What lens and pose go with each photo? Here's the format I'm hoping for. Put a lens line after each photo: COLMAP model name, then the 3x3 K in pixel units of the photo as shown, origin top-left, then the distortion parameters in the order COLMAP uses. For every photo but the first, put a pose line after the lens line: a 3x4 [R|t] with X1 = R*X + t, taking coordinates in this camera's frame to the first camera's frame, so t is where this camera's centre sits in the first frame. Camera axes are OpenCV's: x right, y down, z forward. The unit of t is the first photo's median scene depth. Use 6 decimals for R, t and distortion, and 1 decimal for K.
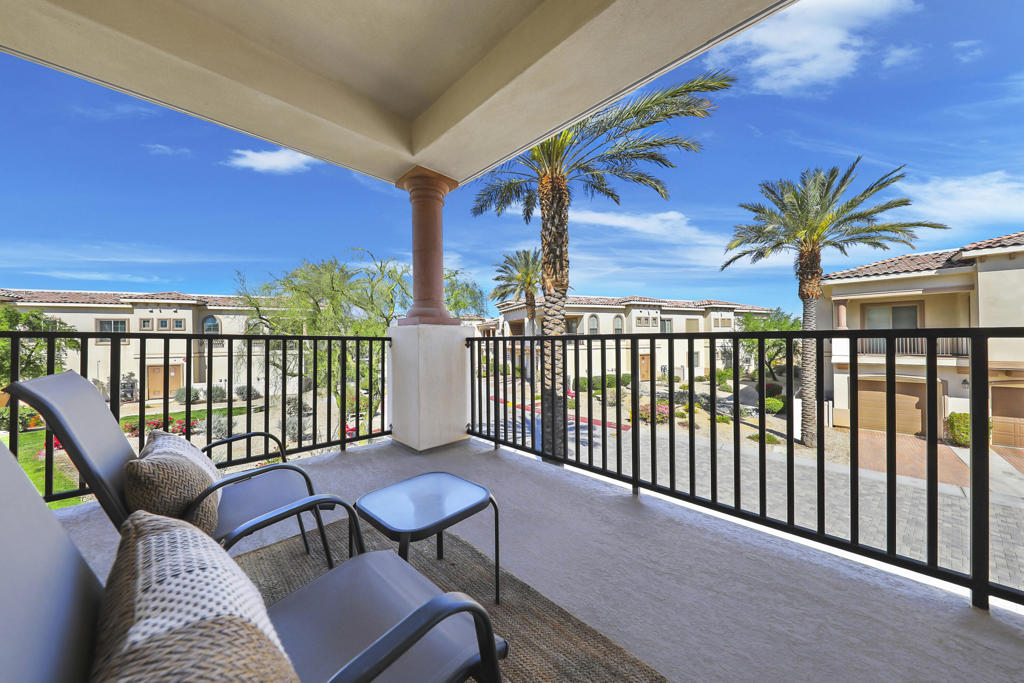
lens RADIAL K [[328.3, 0, 530.0], [0, 328.3, 346.3], [0, 0, 1]] dist [-0.011296, 0.000052]
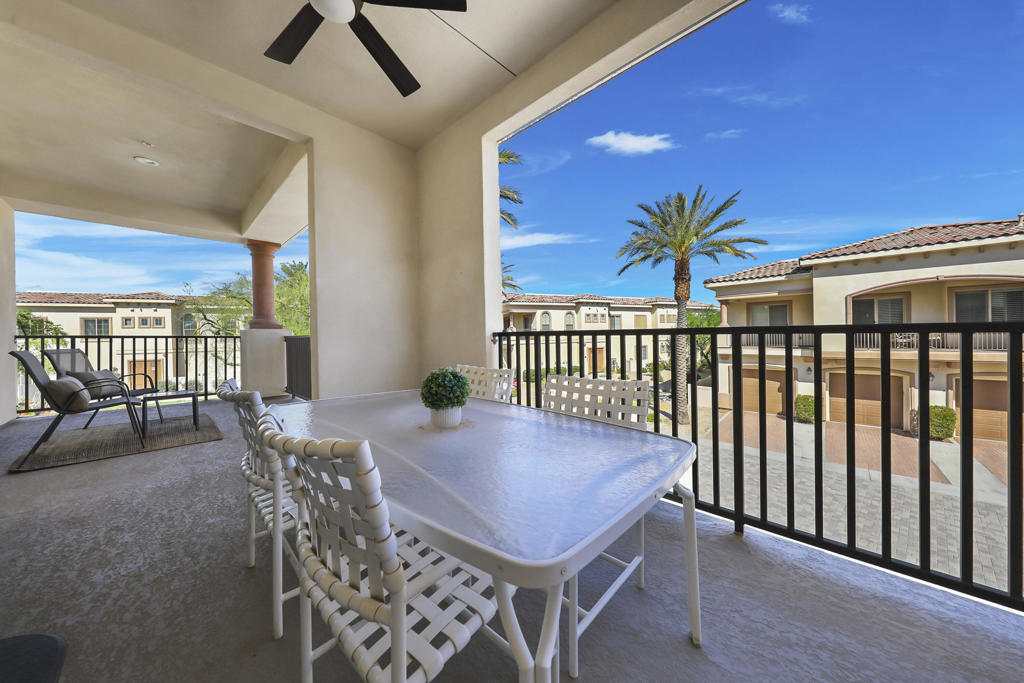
lens RADIAL K [[337.9, 0, 514.6], [0, 337.9, 335.4], [0, 0, 1]] dist [0.000095, -0.000054]
pose [[0.999933, -0.004392, -0.010669, 0.203571], [0.004175, 0.999785, -0.020297, 0.004764], [0.010756, 0.020251, 0.999737, -0.199353]]
